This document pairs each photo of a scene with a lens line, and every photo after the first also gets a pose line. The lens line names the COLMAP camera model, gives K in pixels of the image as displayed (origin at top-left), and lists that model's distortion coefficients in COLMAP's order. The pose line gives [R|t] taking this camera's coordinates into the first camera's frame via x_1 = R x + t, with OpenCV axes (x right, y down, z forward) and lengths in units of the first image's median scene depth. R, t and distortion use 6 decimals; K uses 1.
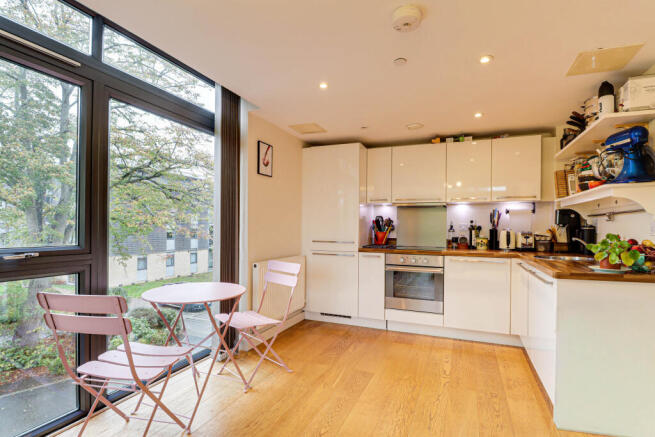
lens RADIAL K [[319.0, 0, 328.7], [0, 319.0, 214.7], [0, 0, 1]] dist [-0.000087, -0.000822]
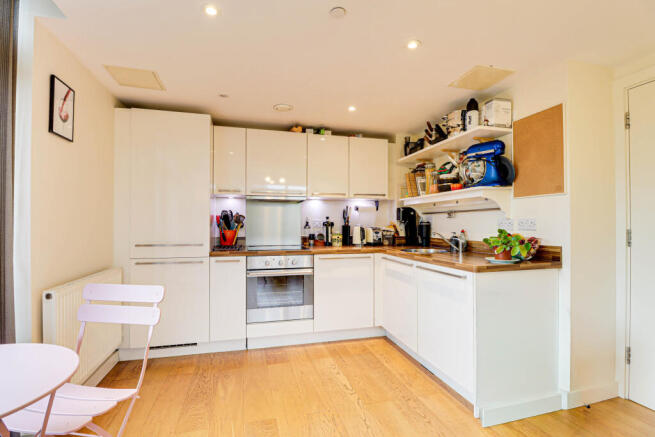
lens RADIAL K [[319.0, 0, 328.7], [0, 319.0, 214.7], [0, 0, 1]] dist [-0.000087, -0.000822]
pose [[0.797551, 0.009046, 0.603184, -0.159748], [-0.016947, 0.999829, 0.007413, 0.005121], [-0.603014, -0.016135, 0.797567, 0.239895]]
